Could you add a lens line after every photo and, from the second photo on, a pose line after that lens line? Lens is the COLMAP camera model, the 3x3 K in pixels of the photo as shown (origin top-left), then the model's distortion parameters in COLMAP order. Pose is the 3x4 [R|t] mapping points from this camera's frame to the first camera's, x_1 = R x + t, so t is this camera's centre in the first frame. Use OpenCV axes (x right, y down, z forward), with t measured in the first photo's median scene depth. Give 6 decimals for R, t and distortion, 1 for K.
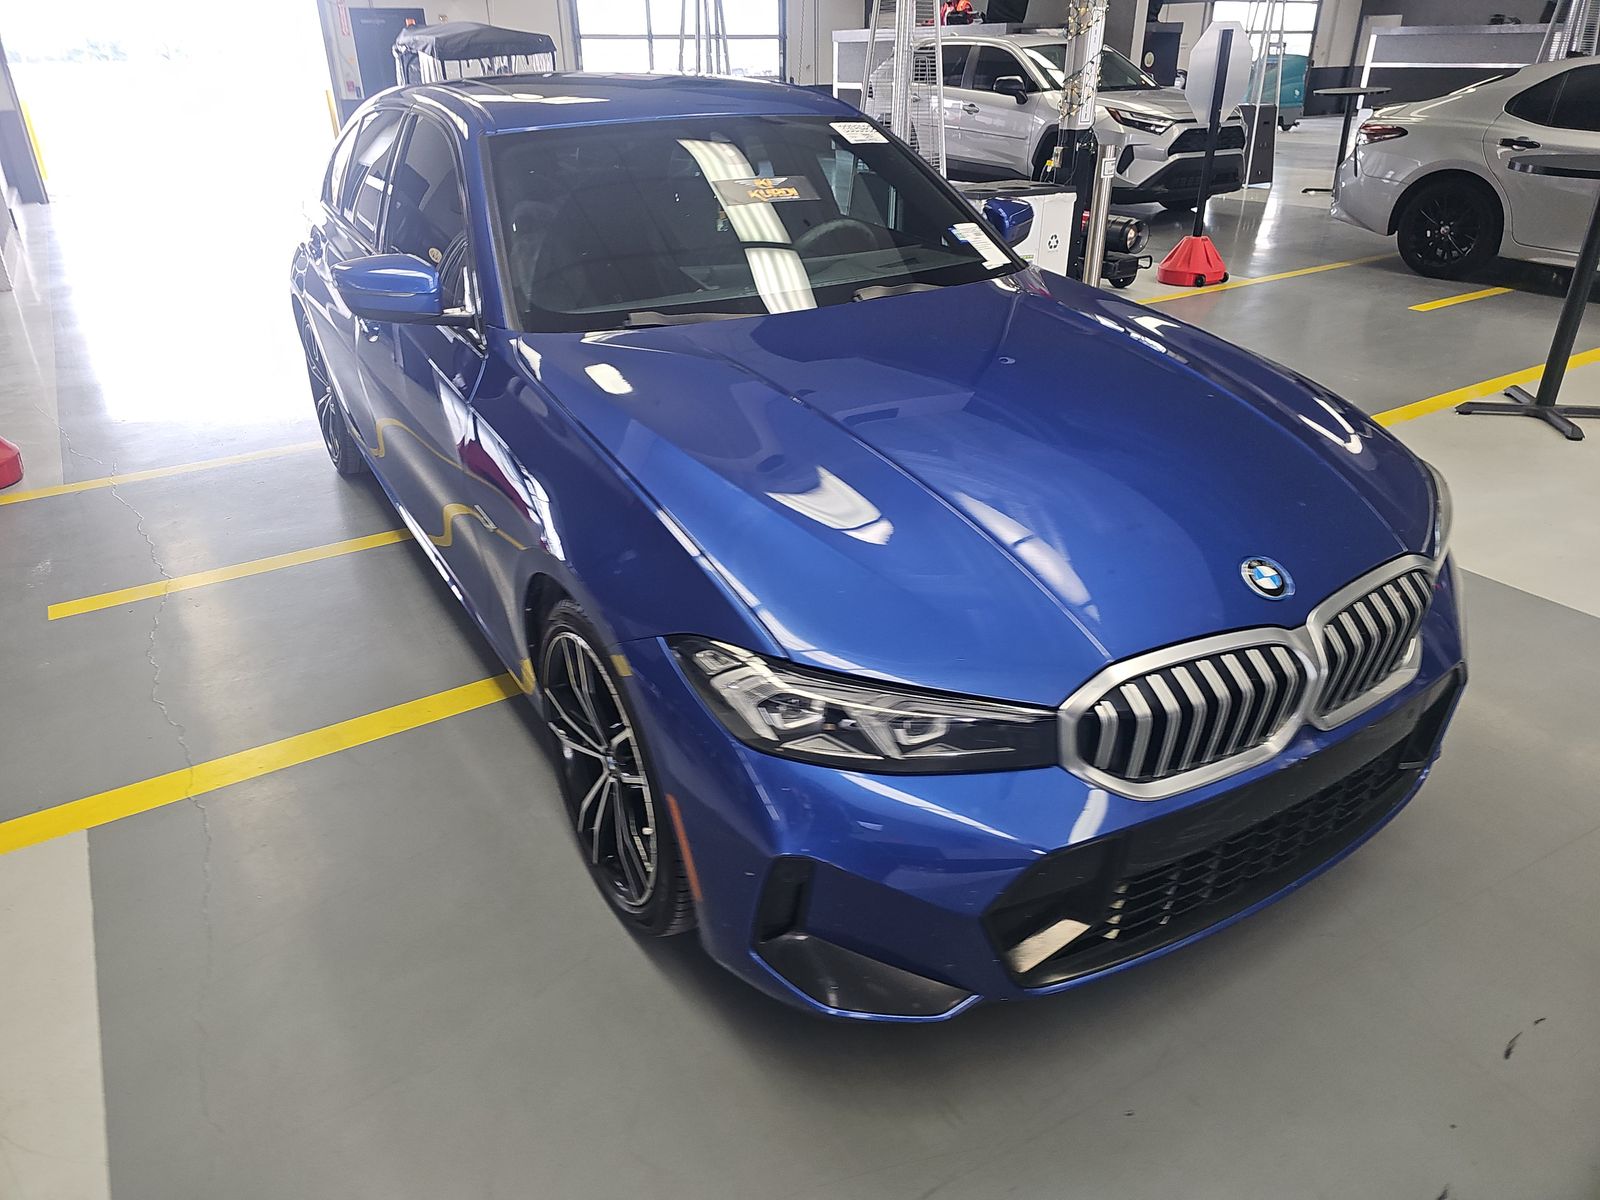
lens RADIAL K [[1066.9, 0, 800.0], [0, 1066.9, 600.0], [0, 0, 1]] dist [0.047095, -0.052582]
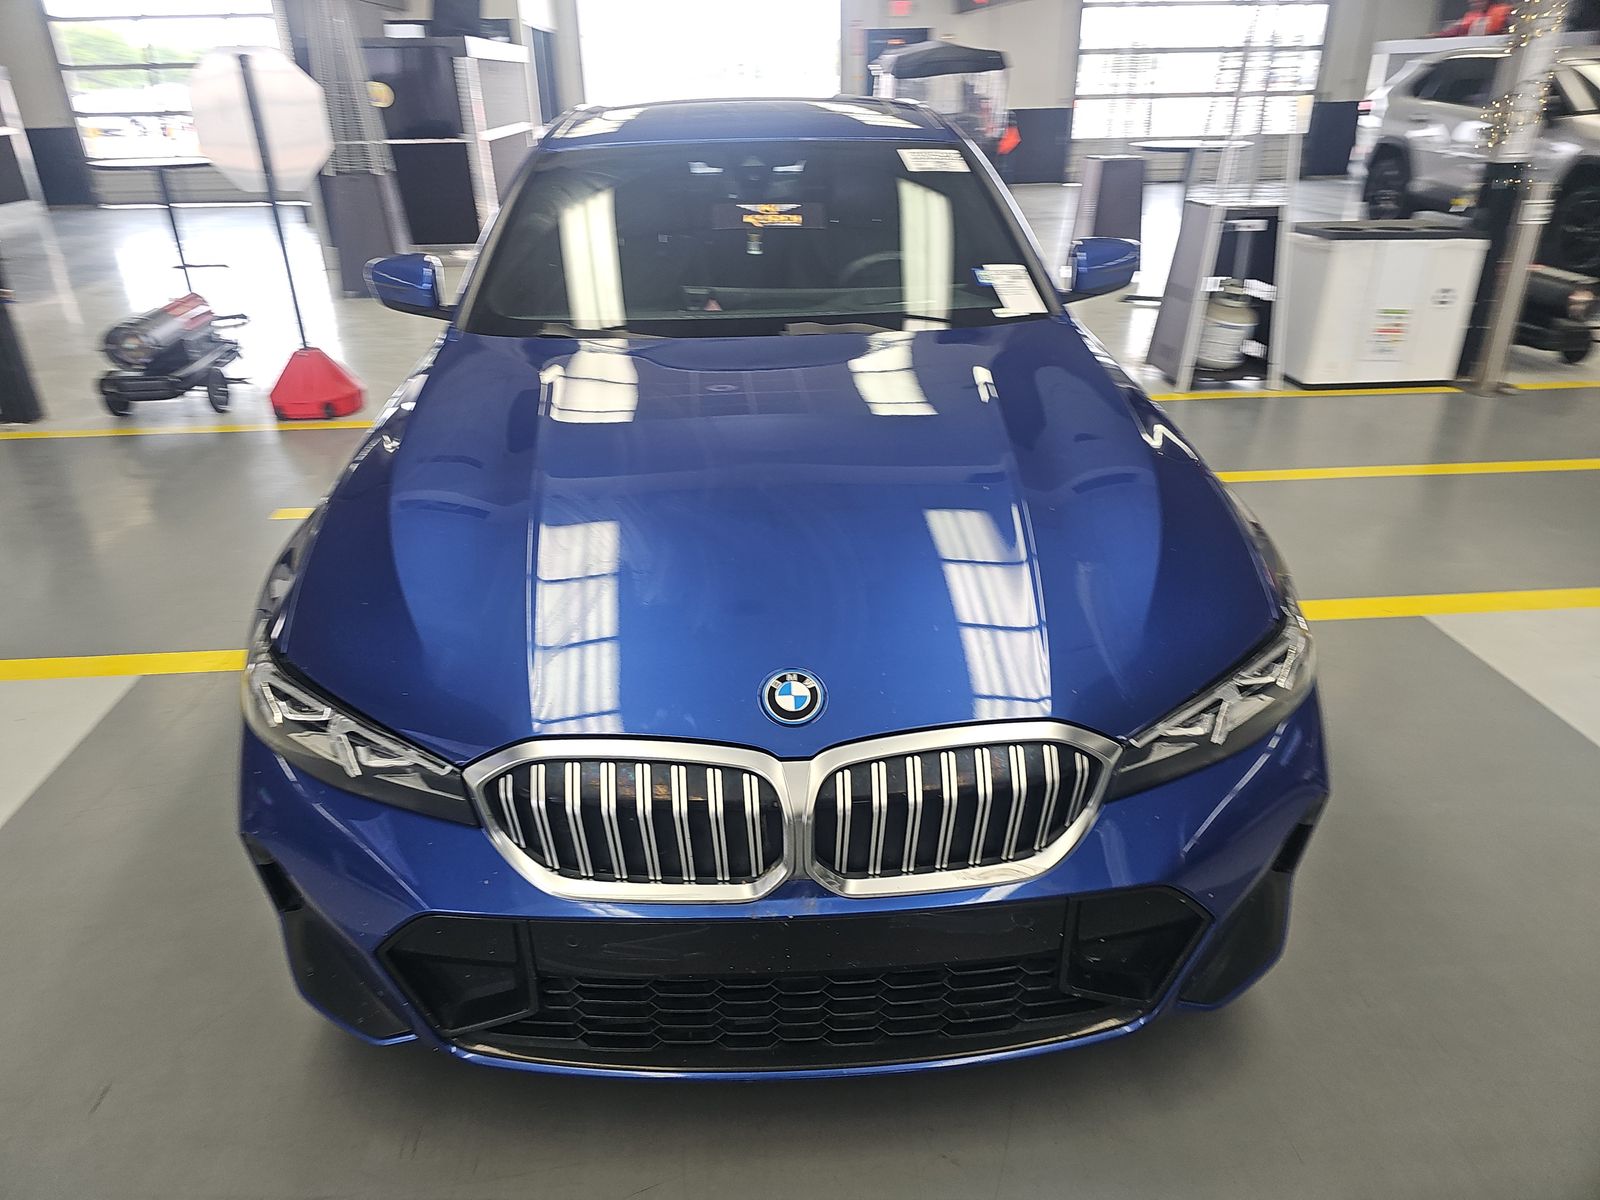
lens RADIAL K [[1066.9, 0, 800.0], [0, 1066.9, 600.0], [0, 0, 1]] dist [0.047095, -0.052582]
pose [[0.874713, 0.209573, -0.436985, 0.786114], [-0.214395, 0.975972, 0.038910, -0.128609], [0.434639, 0.059652, 0.898627, 0.233197]]
